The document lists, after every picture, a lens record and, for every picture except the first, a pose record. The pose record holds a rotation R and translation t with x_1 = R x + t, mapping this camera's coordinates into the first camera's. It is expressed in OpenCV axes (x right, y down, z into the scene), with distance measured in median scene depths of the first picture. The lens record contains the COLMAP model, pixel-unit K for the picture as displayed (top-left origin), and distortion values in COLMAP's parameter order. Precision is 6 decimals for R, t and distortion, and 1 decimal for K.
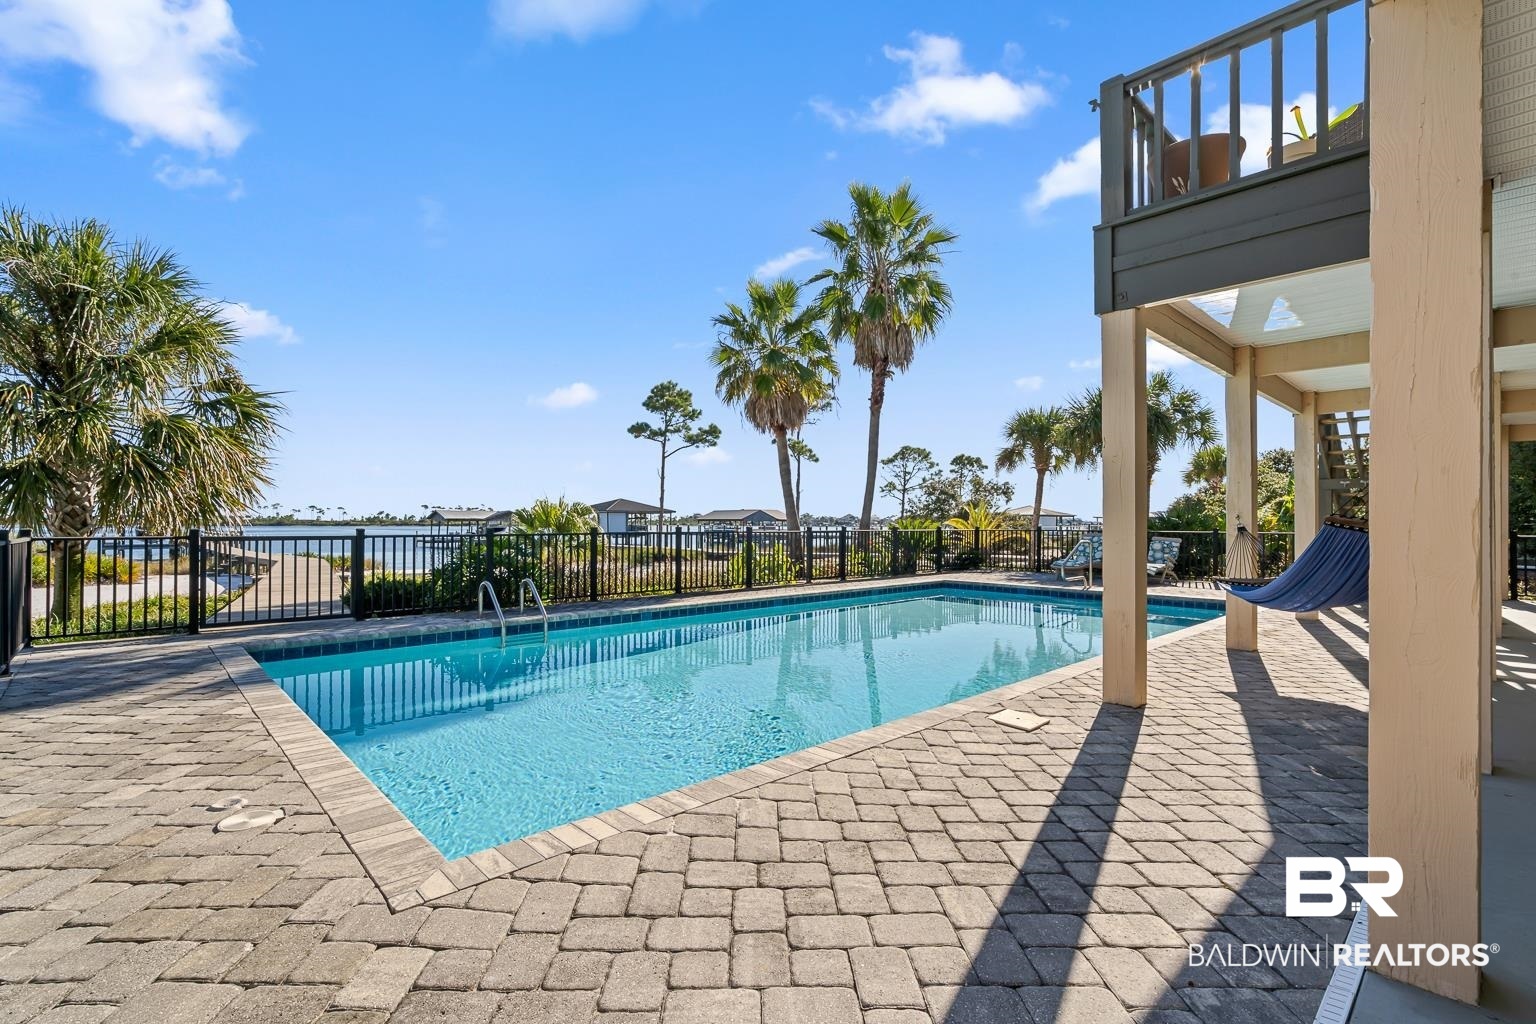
lens RADIAL K [[698.6, 0, 764.9], [0, 698.6, 497.0], [0, 0, 1]] dist [0.001143, 0.000283]
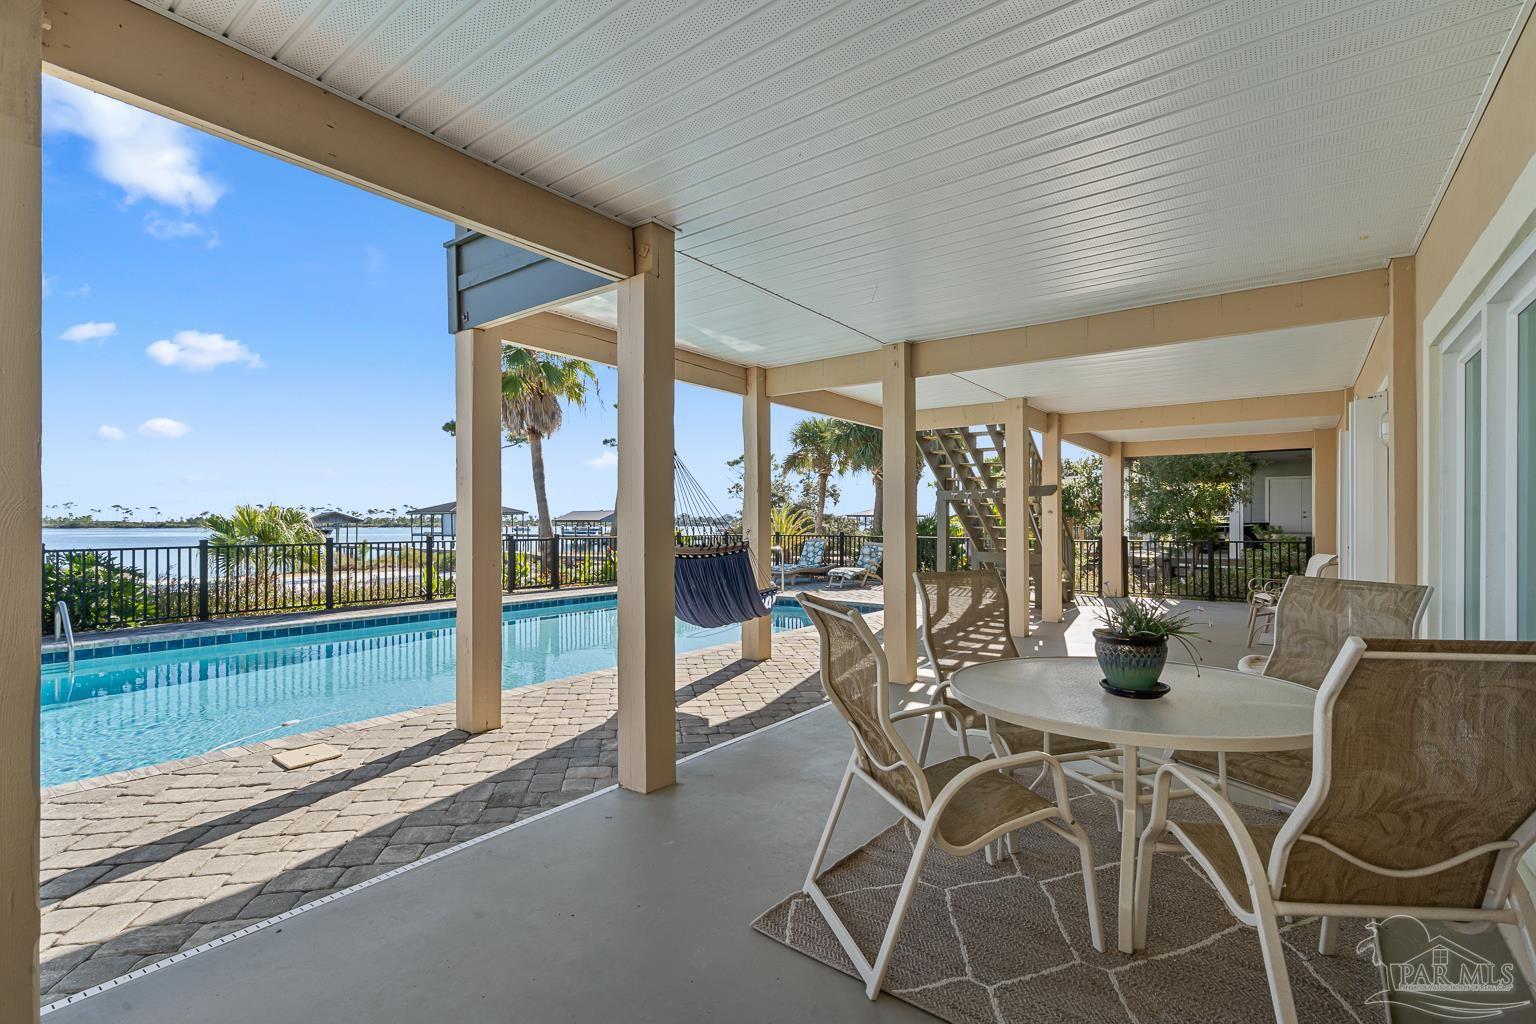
lens RADIAL K [[698.6, 0, 746.0], [0, 698.6, 522.2], [0, 0, 1]] dist [0.001143, 0.000283]
pose [[0.985929, -0.002345, 0.167149, 0.307471], [-0.003676, 0.999356, 0.035705, -0.014892], [-0.167125, -0.035817, 0.985285, -0.013681]]
